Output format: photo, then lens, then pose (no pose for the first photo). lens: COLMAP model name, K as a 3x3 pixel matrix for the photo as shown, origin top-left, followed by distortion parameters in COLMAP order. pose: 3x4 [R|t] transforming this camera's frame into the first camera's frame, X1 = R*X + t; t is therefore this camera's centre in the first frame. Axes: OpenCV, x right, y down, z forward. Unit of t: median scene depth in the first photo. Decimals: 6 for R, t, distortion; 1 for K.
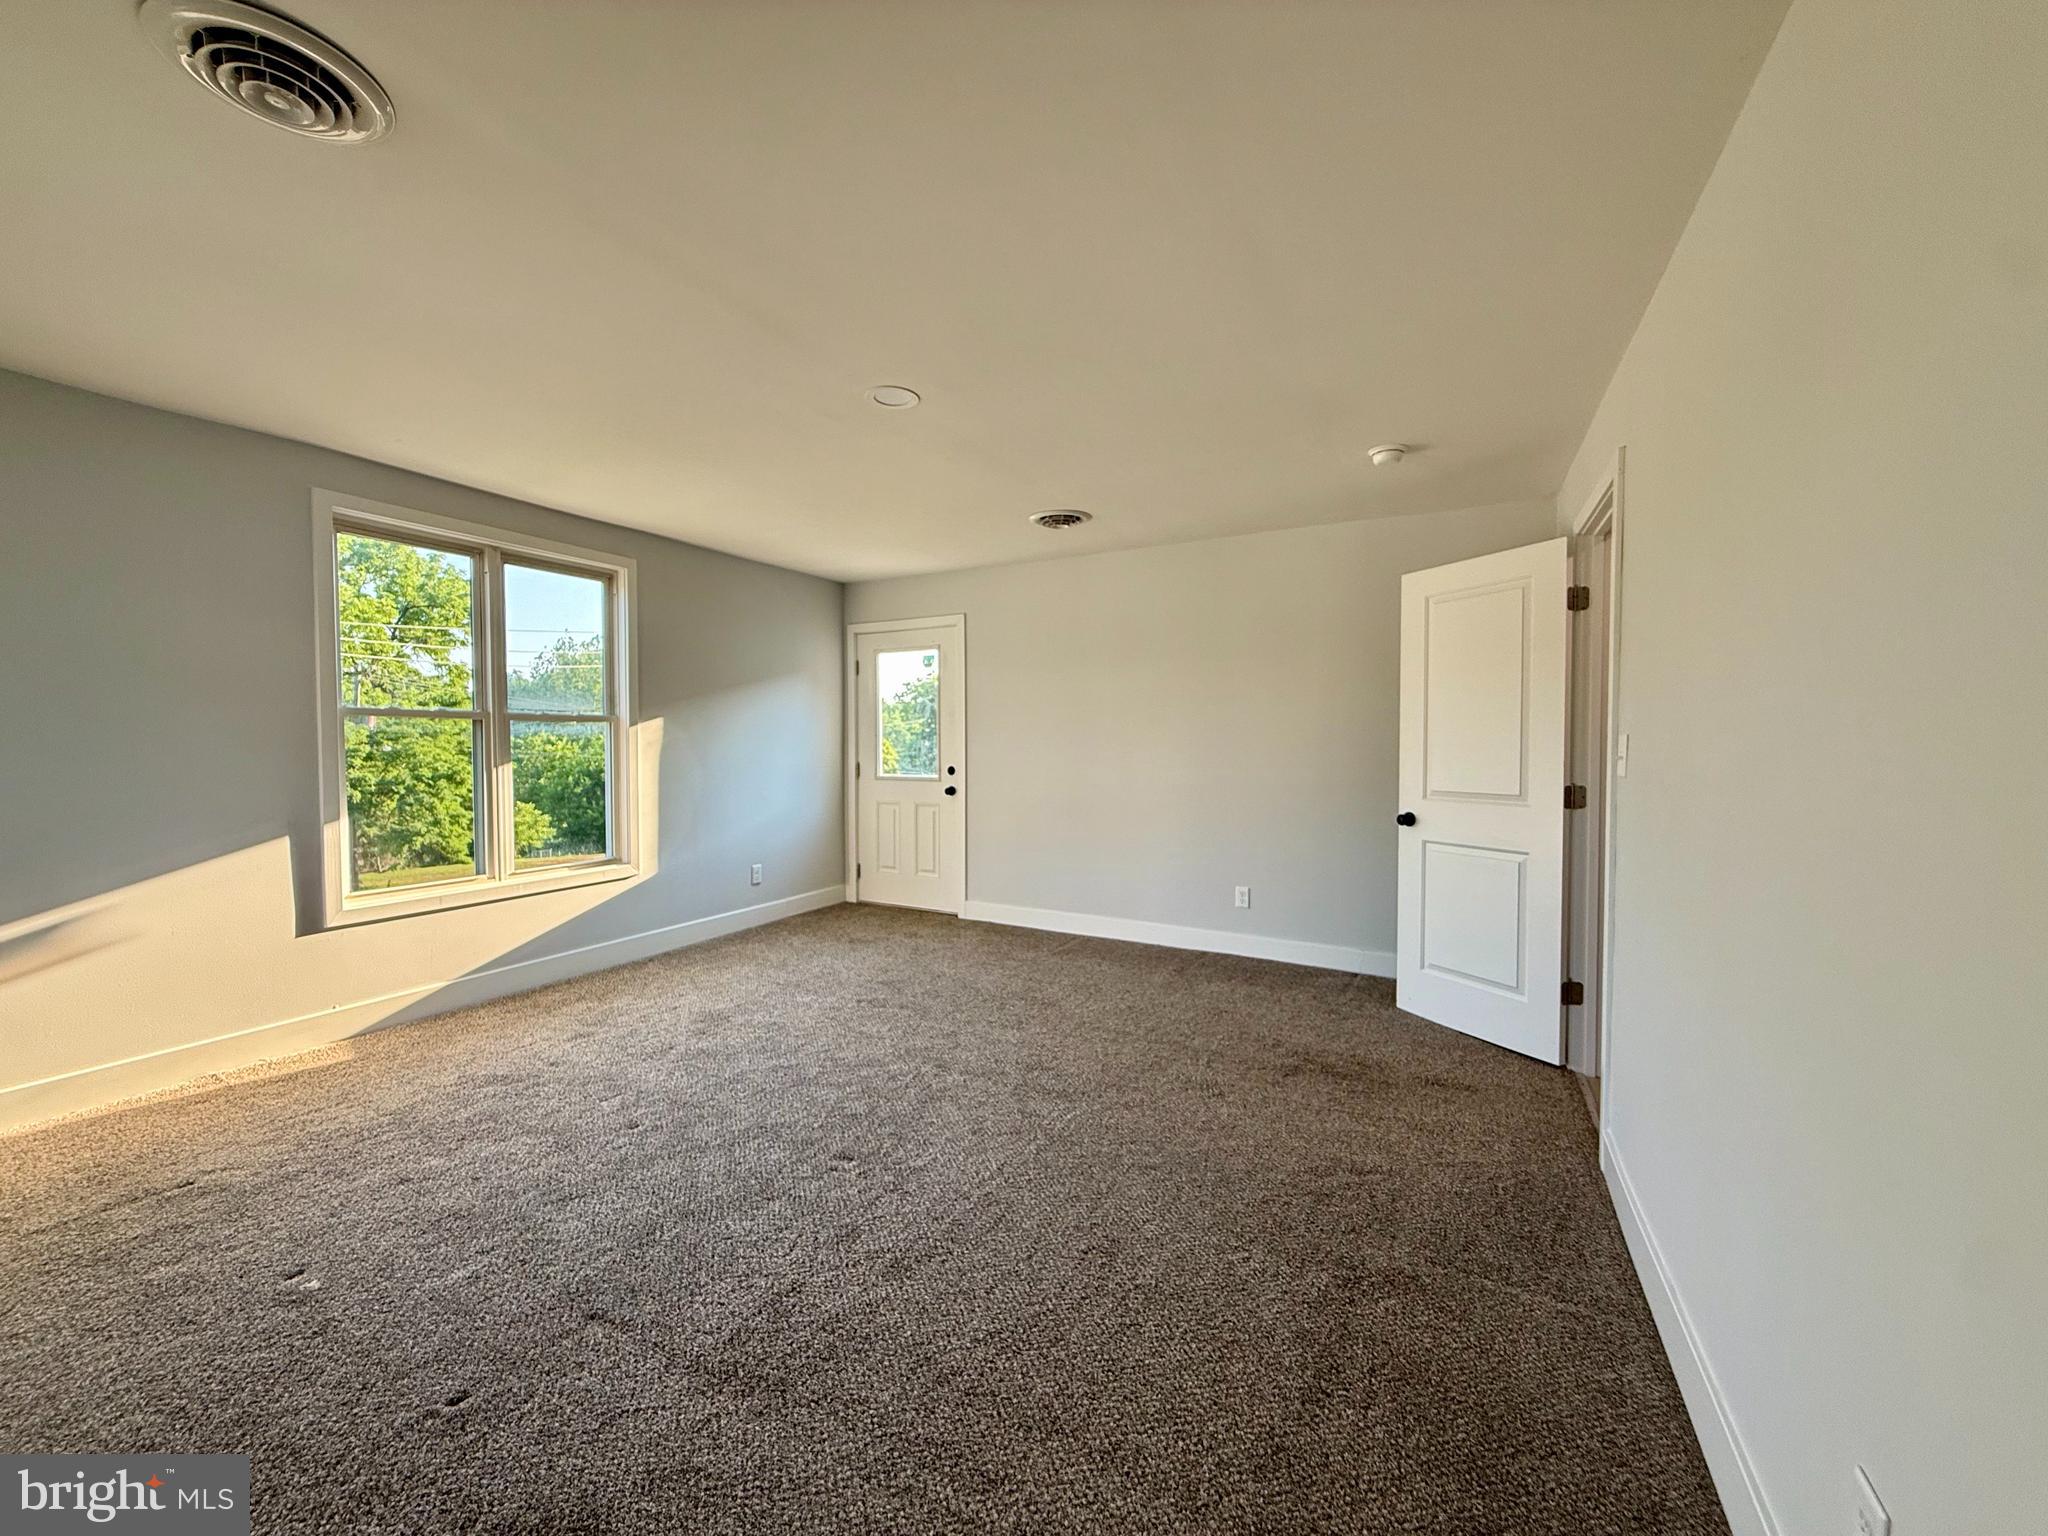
lens RADIAL K [[812.6, 0, 1024.0], [0, 812.6, 768.0], [0, 0, 1]] dist [0.001356, 0.000100]
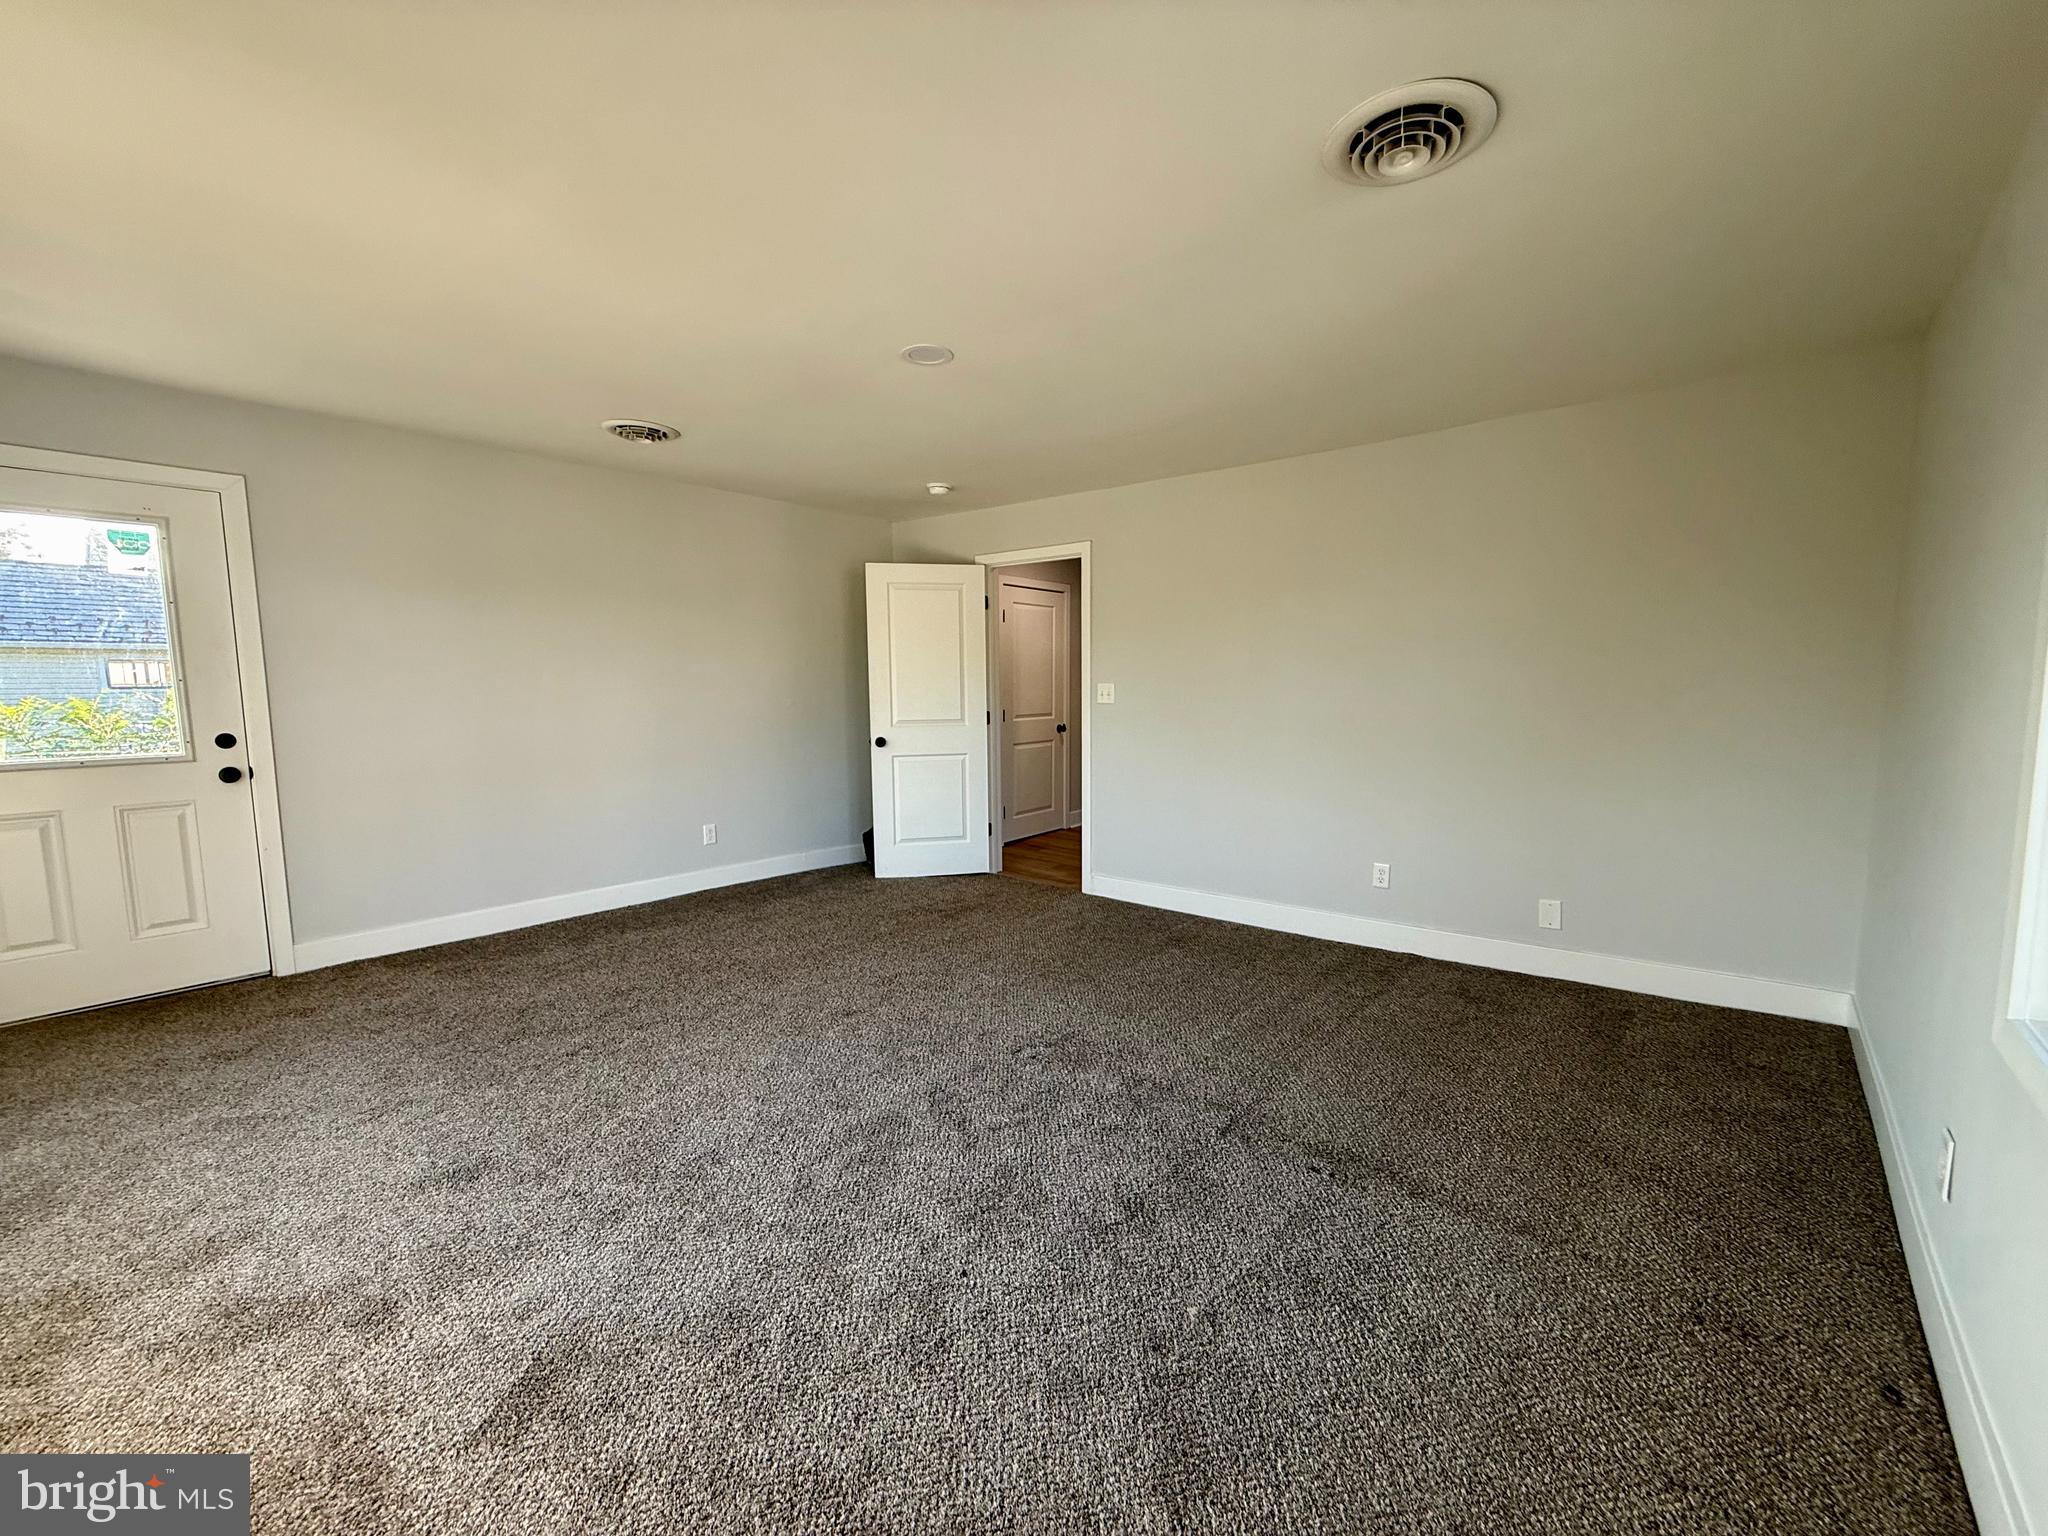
lens RADIAL K [[812.6, 0, 1024.0], [0, 812.6, 768.0], [0, 0, 1]] dist [0.001356, 0.000100]
pose [[0.197970, -0.110508, 0.973959, -0.822737], [0.029208, 0.993848, 0.106828, -0.034712], [-0.979773, 0.007299, 0.199980, 0.468932]]
